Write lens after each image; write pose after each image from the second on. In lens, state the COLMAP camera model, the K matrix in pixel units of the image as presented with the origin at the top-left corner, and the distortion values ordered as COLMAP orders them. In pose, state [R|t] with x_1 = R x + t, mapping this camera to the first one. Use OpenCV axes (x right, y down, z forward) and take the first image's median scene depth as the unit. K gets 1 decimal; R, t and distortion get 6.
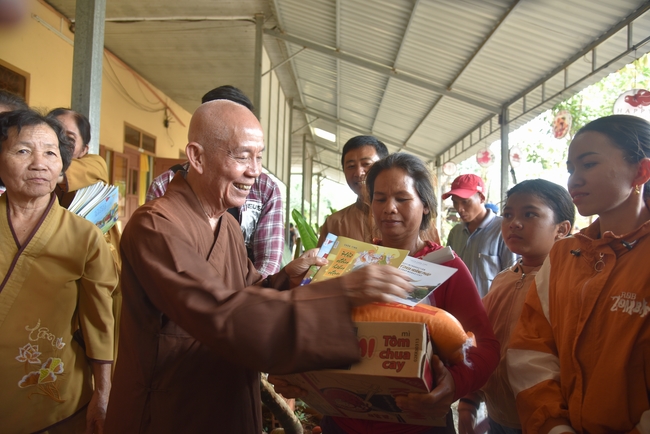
lens RADIAL K [[449.1, 0, 322.2], [0, 449.1, 224.3], [0, 0, 1]] dist [-0.108673, 0.065371]
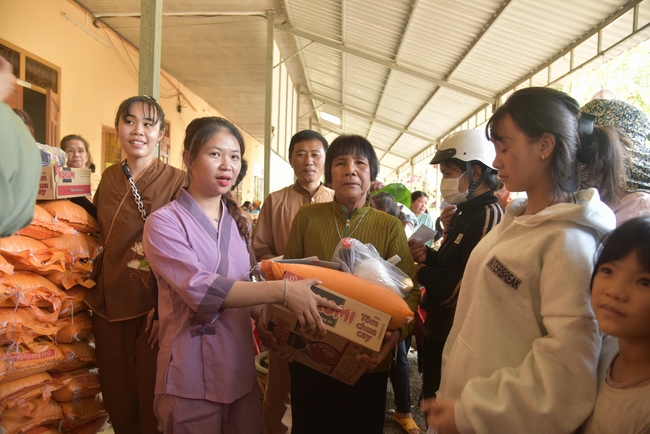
lens RADIAL K [[451.6, 0, 323.5], [0, 451.6, 225.6], [0, 0, 1]] dist [-0.106768, 0.064809]
pose [[0.999977, 0.001718, -0.006593, -0.005178], [-0.001399, 0.998849, 0.047953, -0.003292], [0.006668, -0.047943, 0.998828, -0.102787]]
